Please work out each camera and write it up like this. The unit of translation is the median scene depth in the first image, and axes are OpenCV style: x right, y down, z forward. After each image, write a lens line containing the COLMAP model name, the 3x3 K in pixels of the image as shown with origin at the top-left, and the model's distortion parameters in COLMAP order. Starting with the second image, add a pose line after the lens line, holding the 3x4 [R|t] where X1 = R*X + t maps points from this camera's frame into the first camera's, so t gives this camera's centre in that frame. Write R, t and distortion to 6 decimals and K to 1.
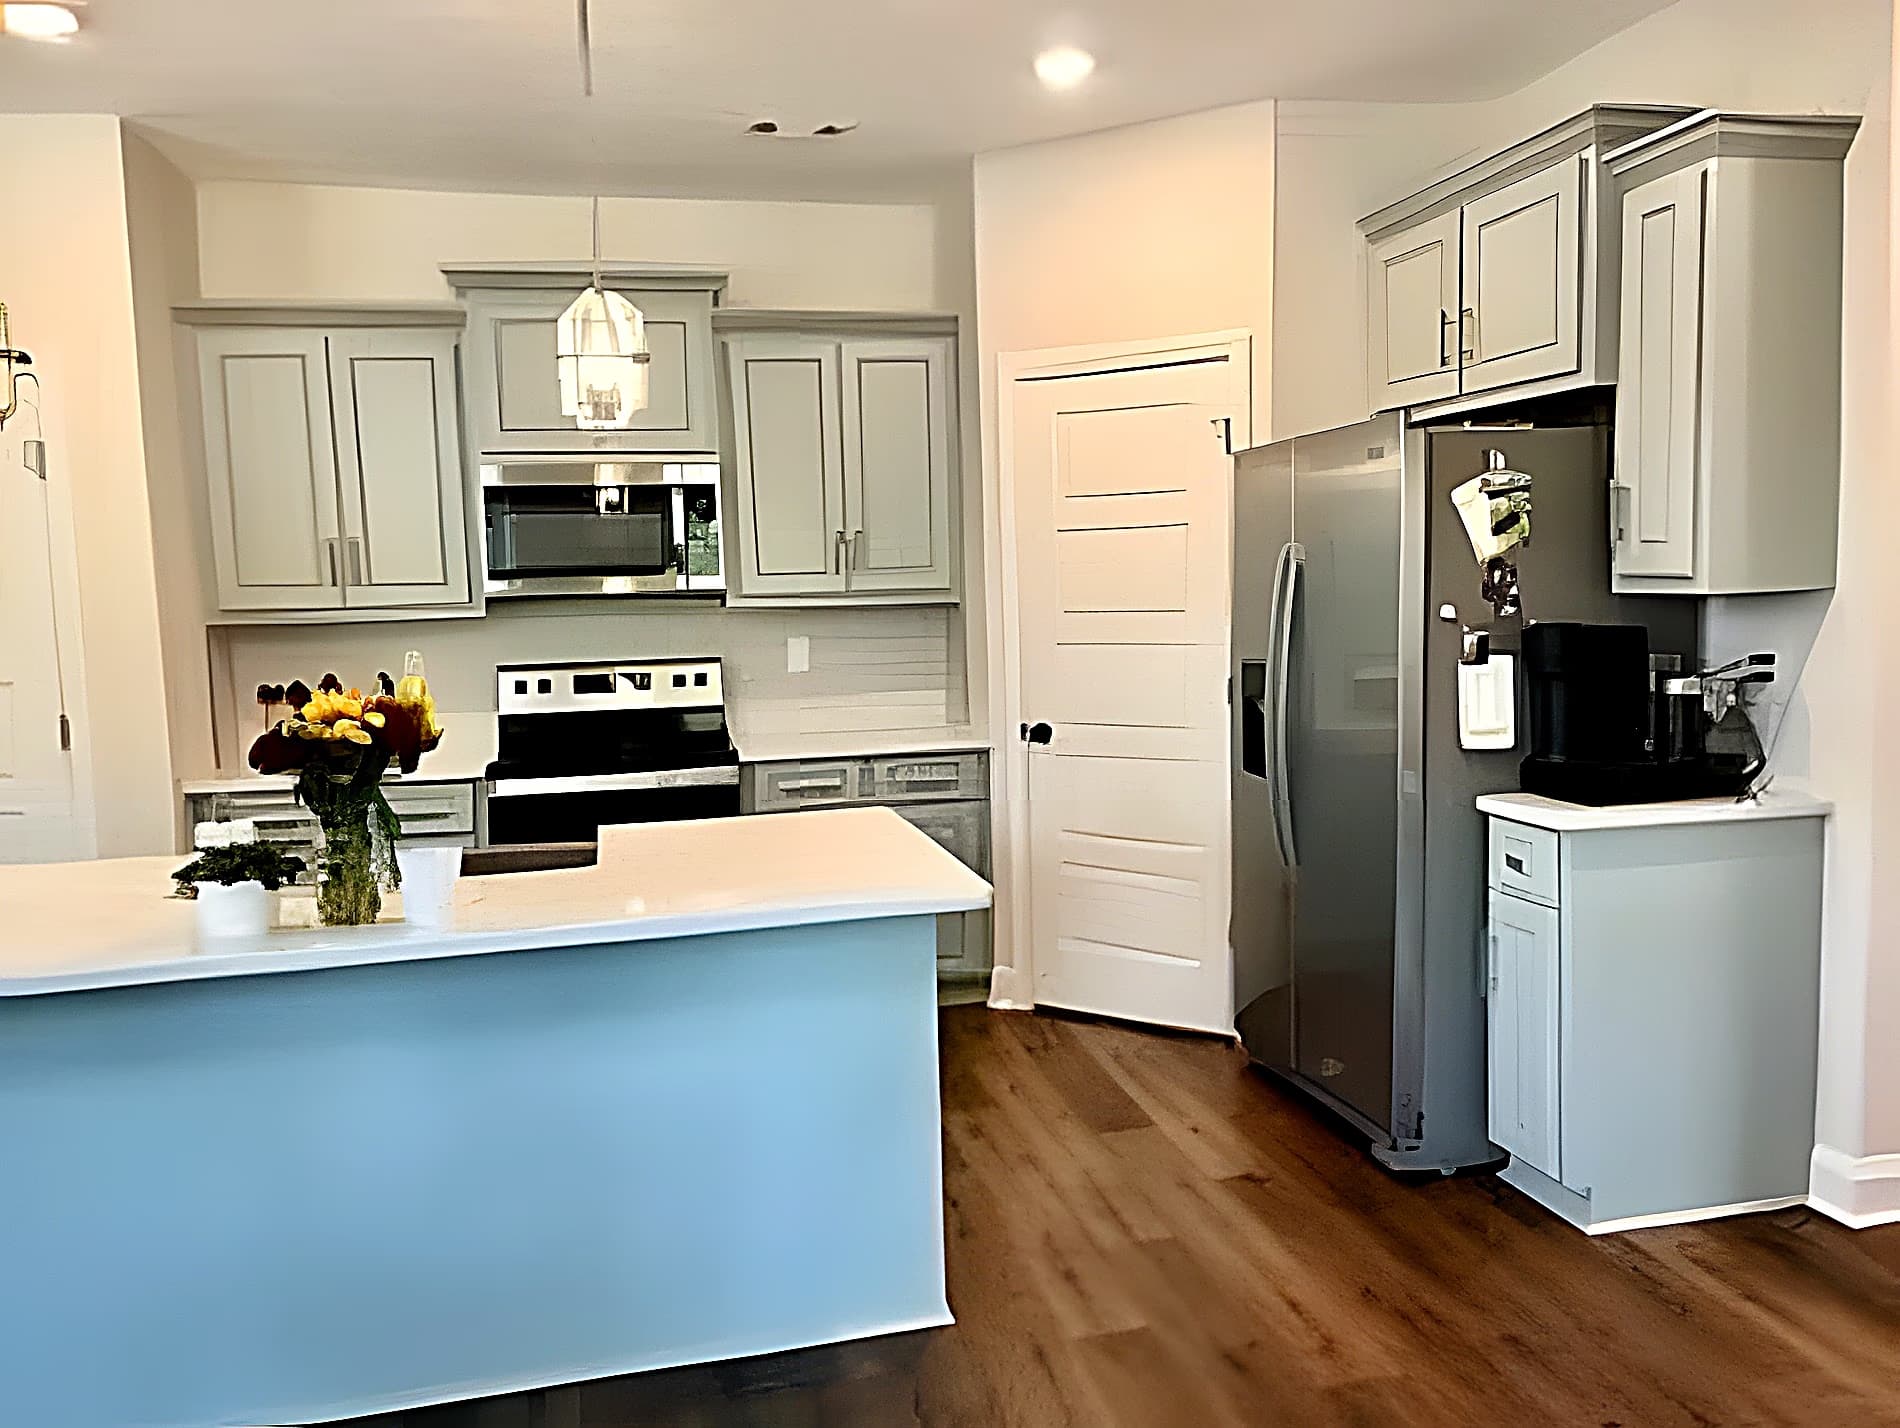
lens RADIAL K [[1429.3, 0, 950.0], [0, 1429.3, 714.0], [0, 0, 1]] dist [0.045068, 0.003569]
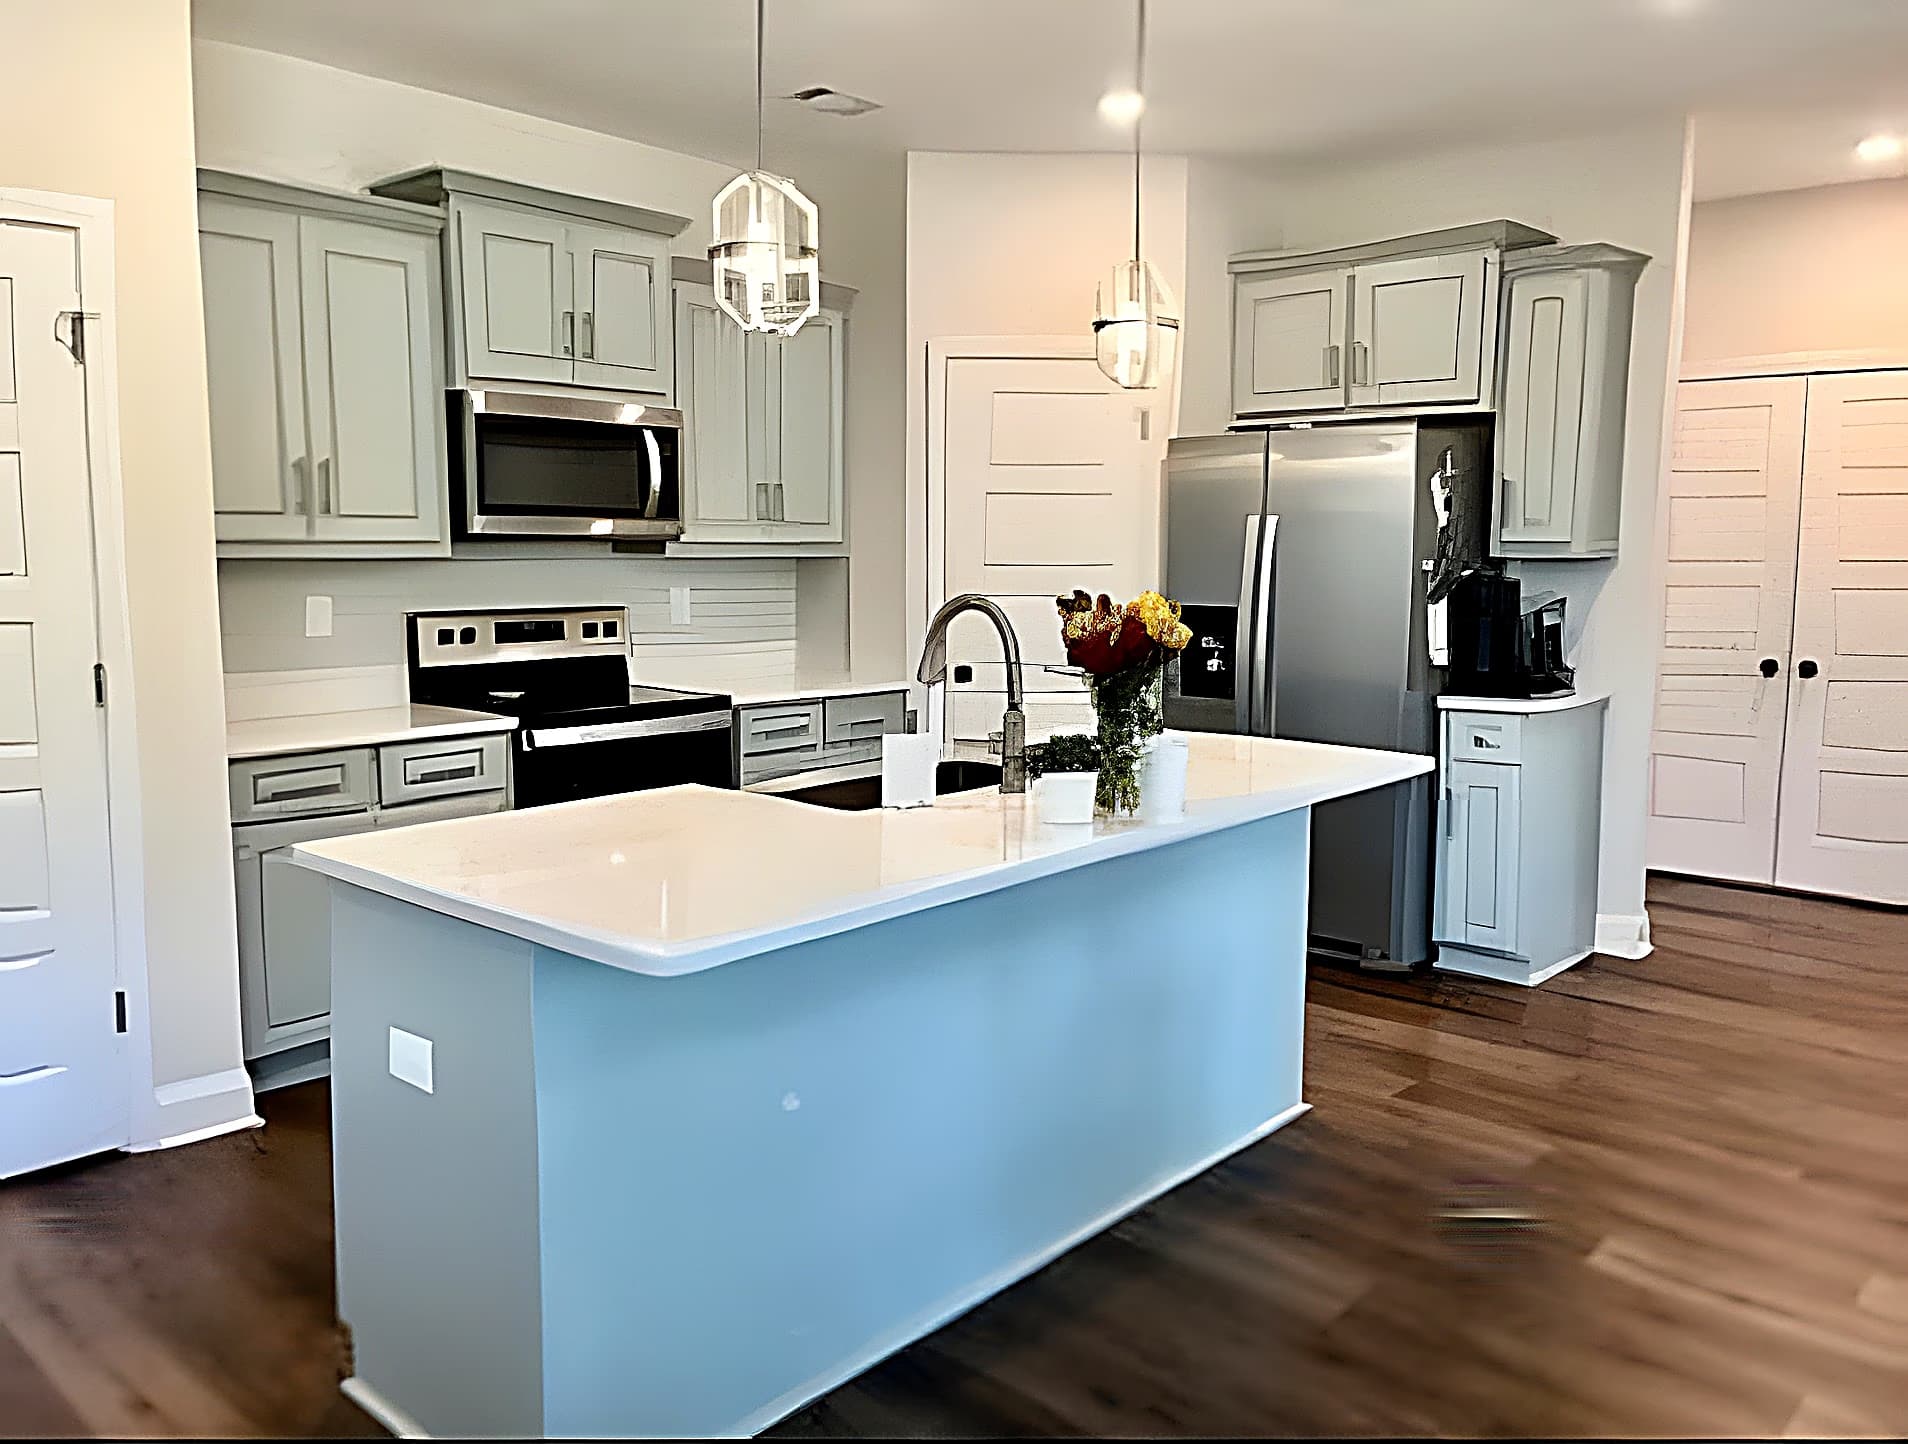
lens RADIAL K [[1427.2, 0, 954.0], [0, 1427.2, 722.0], [0, 0, 1]] dist [0.004854, -0.002490]
pose [[0.824969, -0.038639, 0.563856, -0.586460], [0.028863, 0.999239, 0.026245, 0.022572], [-0.564441, -0.005377, 0.825456, 0.080075]]
